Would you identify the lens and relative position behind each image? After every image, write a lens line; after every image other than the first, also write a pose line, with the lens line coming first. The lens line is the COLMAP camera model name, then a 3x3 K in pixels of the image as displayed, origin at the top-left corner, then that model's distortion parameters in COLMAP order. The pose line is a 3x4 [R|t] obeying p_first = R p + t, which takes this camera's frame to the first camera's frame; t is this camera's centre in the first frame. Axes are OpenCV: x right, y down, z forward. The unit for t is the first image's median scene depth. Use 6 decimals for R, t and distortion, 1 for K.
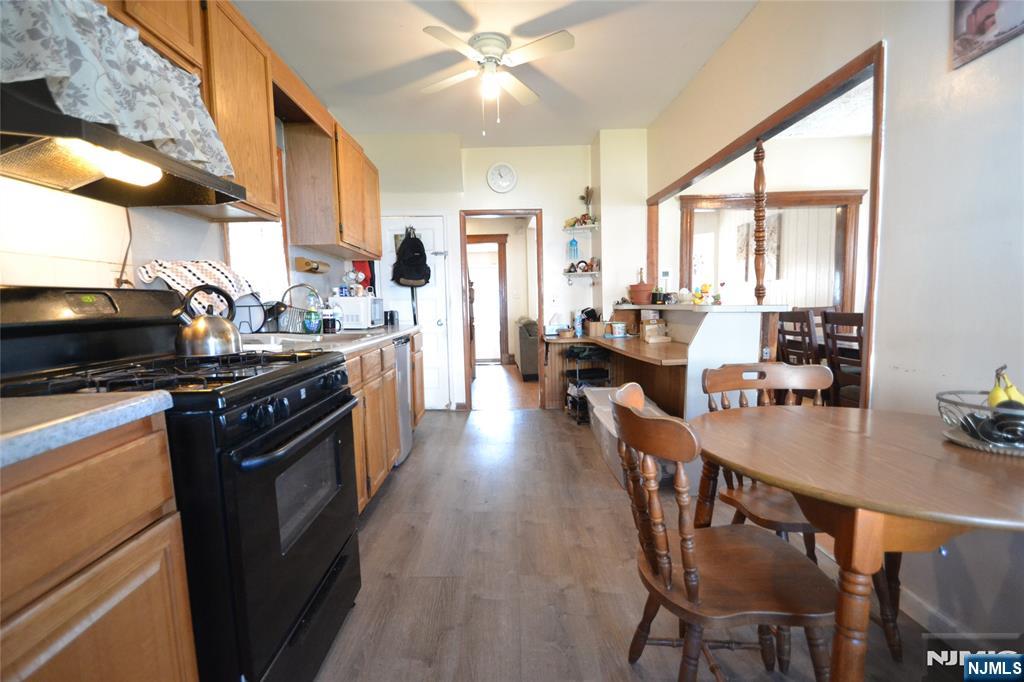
lens RADIAL K [[478.0, 0, 515.7], [0, 478.0, 350.3], [0, 0, 1]] dist [0.004157, -0.011358]
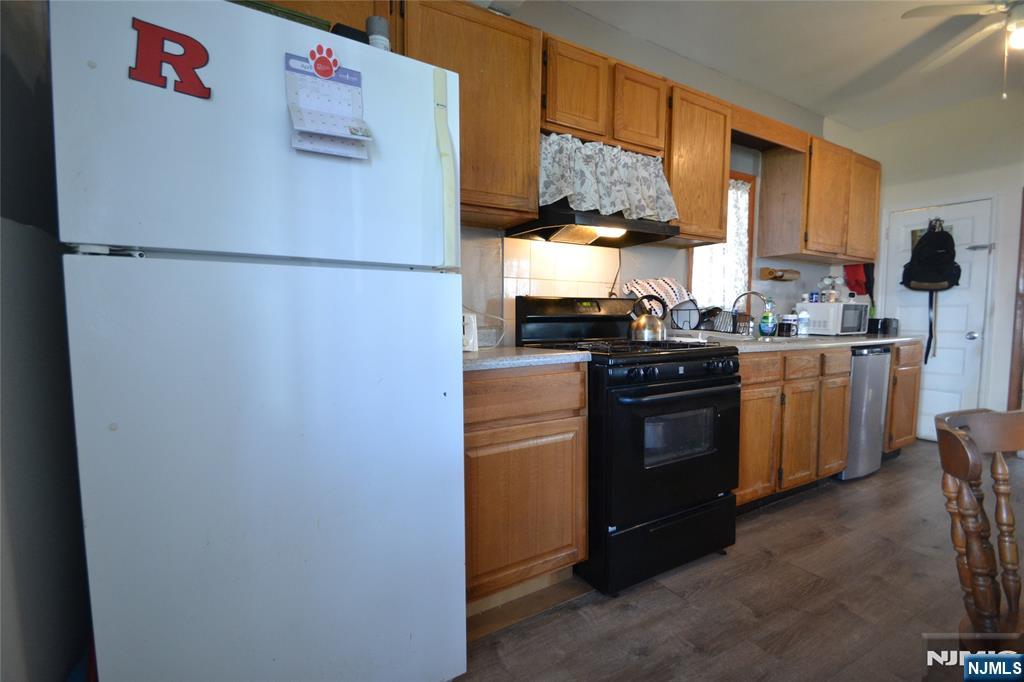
lens RADIAL K [[454.8, 0, 513.1], [0, 454.8, 344.1], [0, 0, 1]] dist [-0.000022, -0.002334]
pose [[0.523828, 0.073032, -0.848688, 0.344135], [-0.091884, 0.995349, 0.028940, 0.015769], [0.846854, 0.062821, 0.528102, -0.113945]]
